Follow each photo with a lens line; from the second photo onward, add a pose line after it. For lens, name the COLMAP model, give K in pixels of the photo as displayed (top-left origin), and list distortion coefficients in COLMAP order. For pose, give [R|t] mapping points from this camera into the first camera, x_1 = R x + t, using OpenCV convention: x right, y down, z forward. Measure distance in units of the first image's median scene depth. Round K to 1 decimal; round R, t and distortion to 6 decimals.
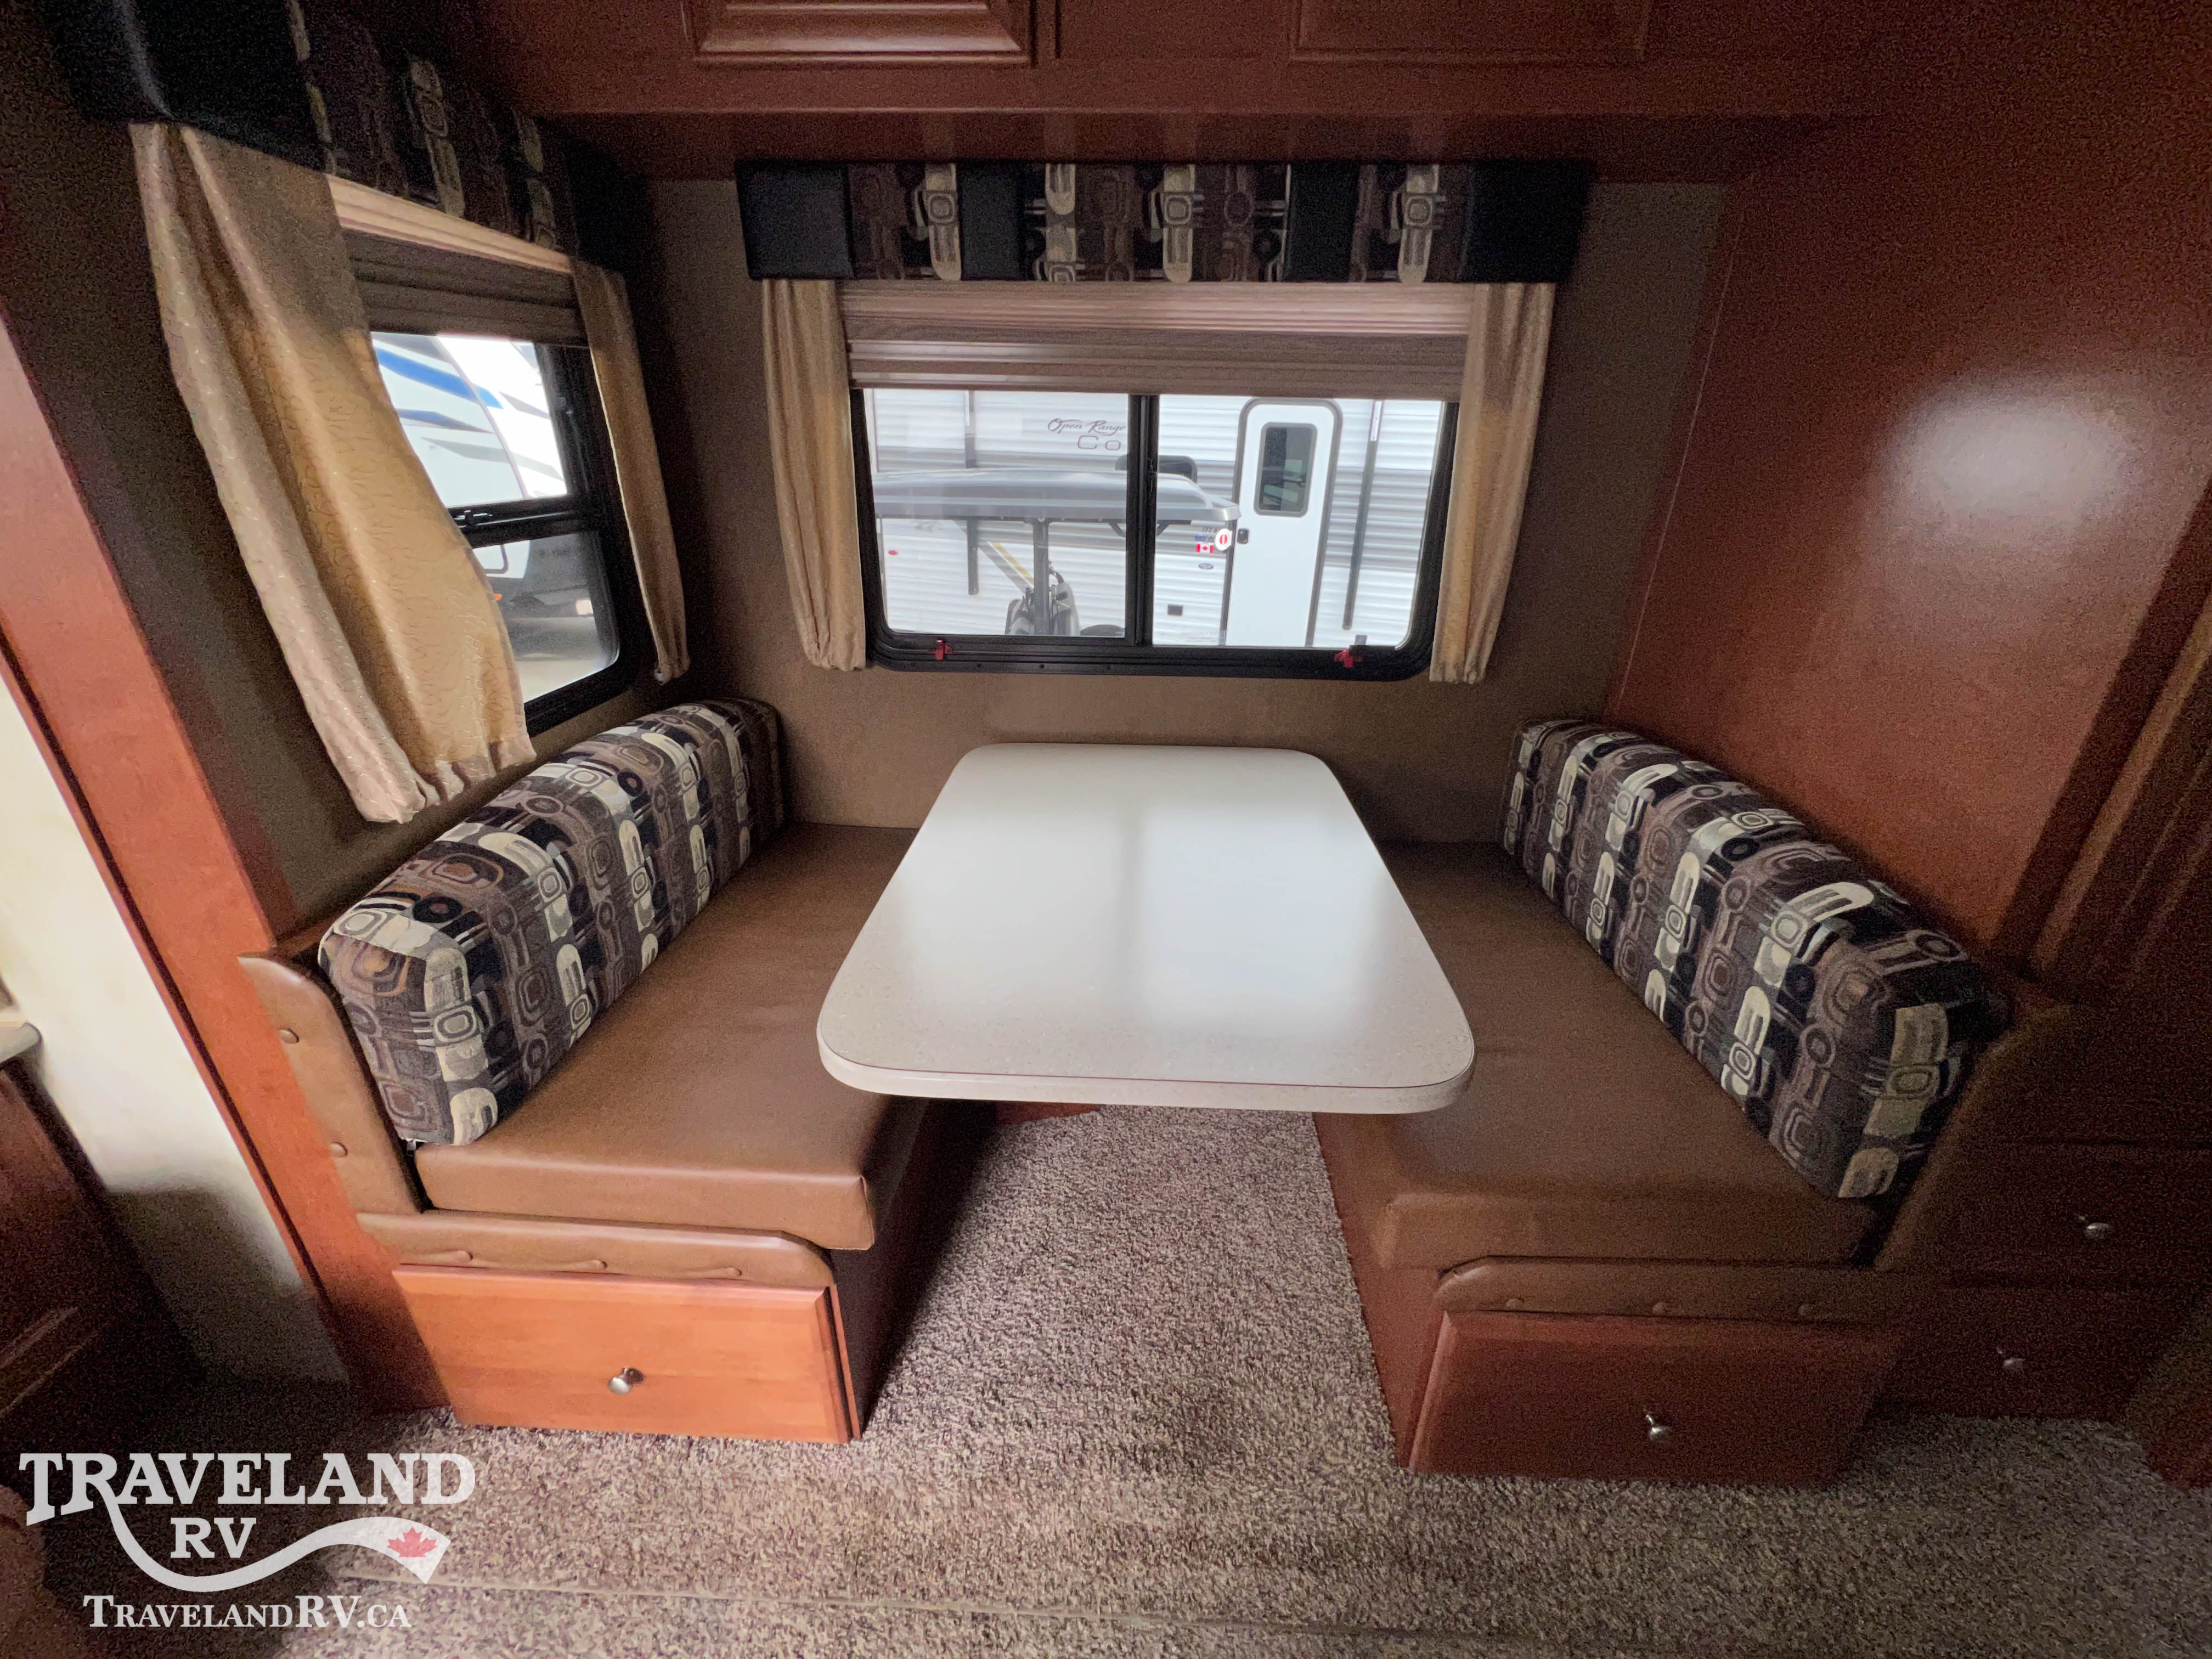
lens RADIAL K [[880.9, 0, 1094.2], [0, 880.9, 826.7], [0, 0, 1]] dist [-0.002986, 0.001120]
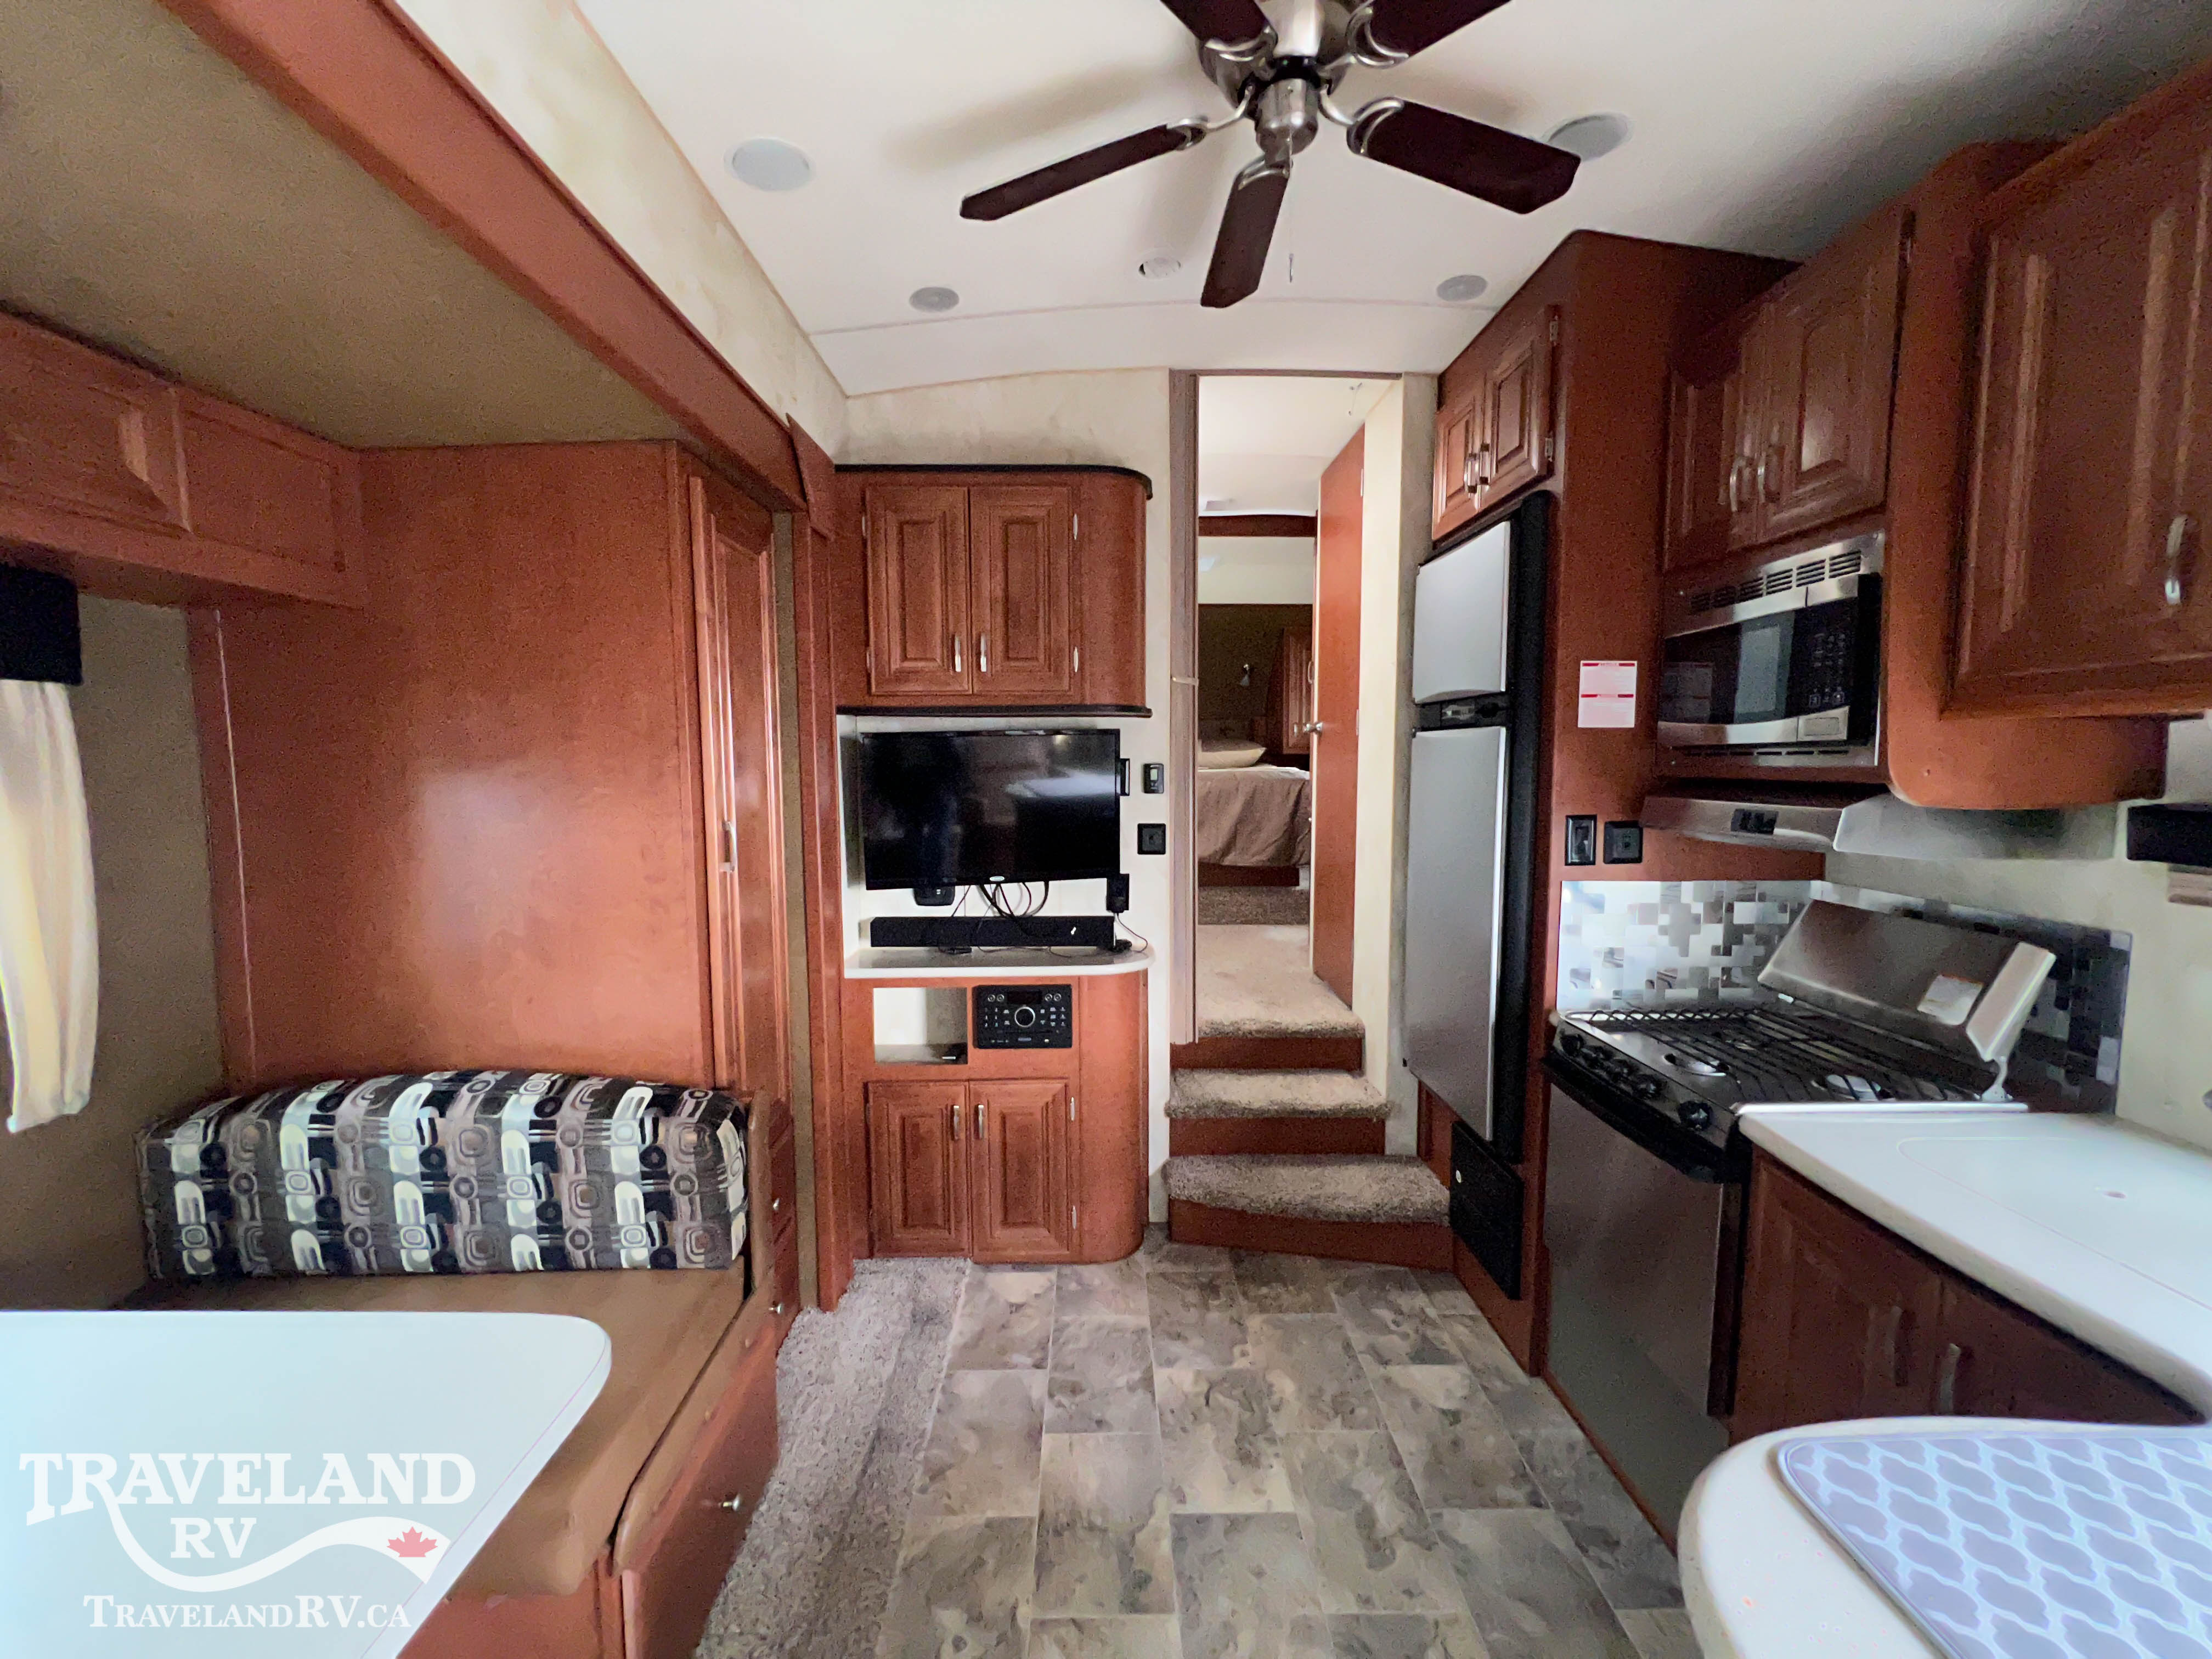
lens RADIAL K [[880.9, 0, 1110.4], [0, 880.9, 832.1], [0, 0, 1]] dist [-0.002986, 0.001120]
pose [[-0.059348, -0.100327, 0.993183, -0.595082], [0.400845, 0.908804, 0.115756, -0.165496], [-0.914222, 0.404982, -0.013720, 0.070381]]
